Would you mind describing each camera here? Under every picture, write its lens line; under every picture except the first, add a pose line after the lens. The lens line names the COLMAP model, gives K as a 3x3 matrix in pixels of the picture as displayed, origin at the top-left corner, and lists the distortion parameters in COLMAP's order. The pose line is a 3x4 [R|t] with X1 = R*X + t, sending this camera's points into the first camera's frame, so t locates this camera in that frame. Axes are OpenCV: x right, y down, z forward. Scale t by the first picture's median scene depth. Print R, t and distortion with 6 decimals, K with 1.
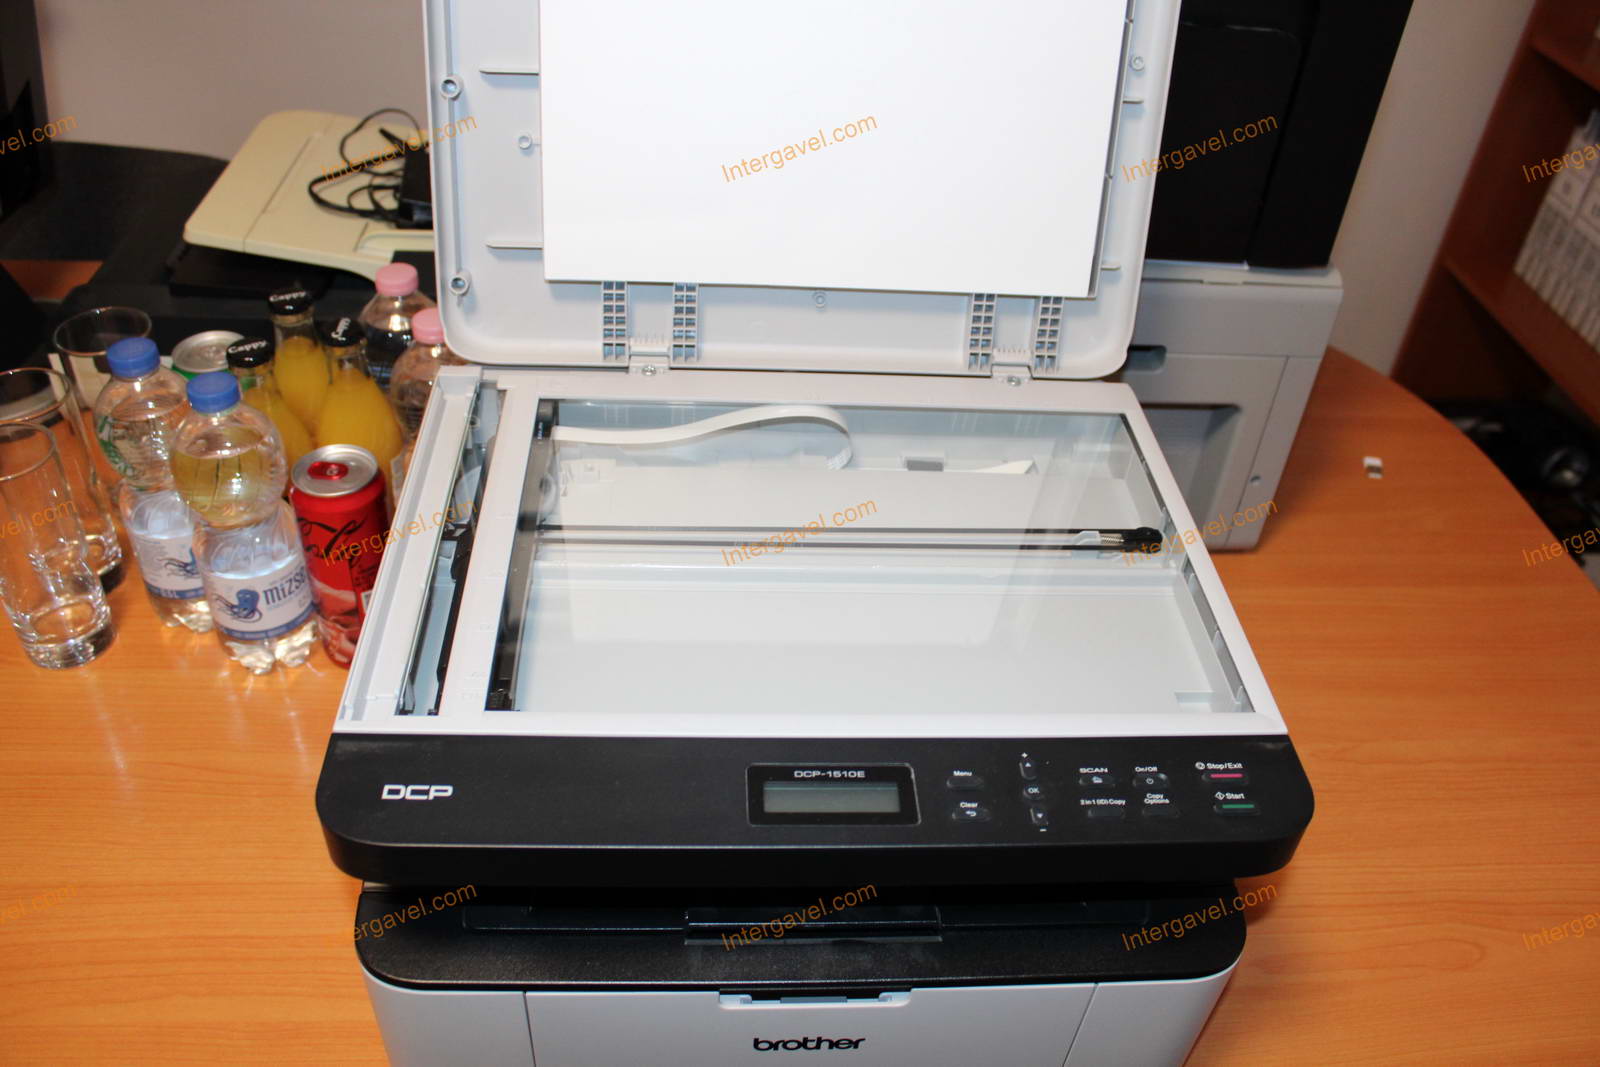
lens RADIAL K [[1273.5, 0, 800.0], [0, 1273.5, 533.5], [0, 0, 1]] dist [-0.191848, 0.205558]
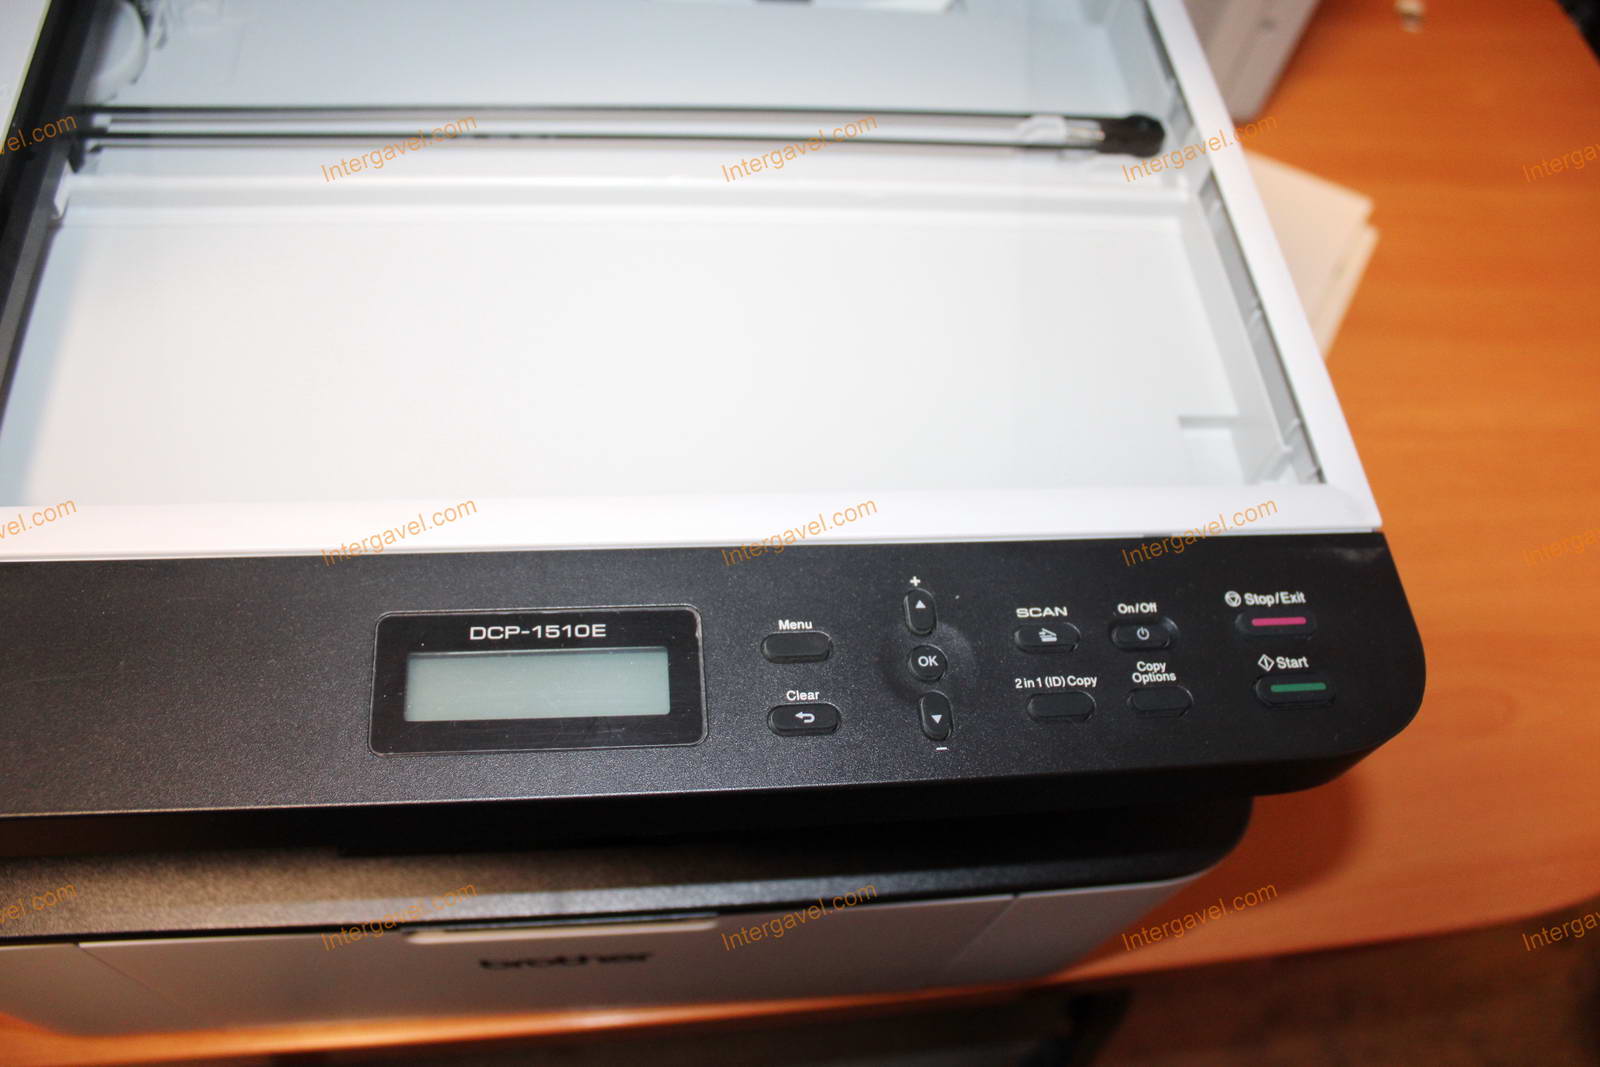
lens RADIAL K [[1273.5, 0, 800.0], [0, 1273.5, 533.5], [0, 0, 1]] dist [-0.191848, 0.205558]
pose [[0.997564, -0.007980, 0.069300, 0.093624], [-0.017476, 0.933163, 0.359029, -0.035154], [-0.067533, -0.359365, 0.930750, 0.514773]]
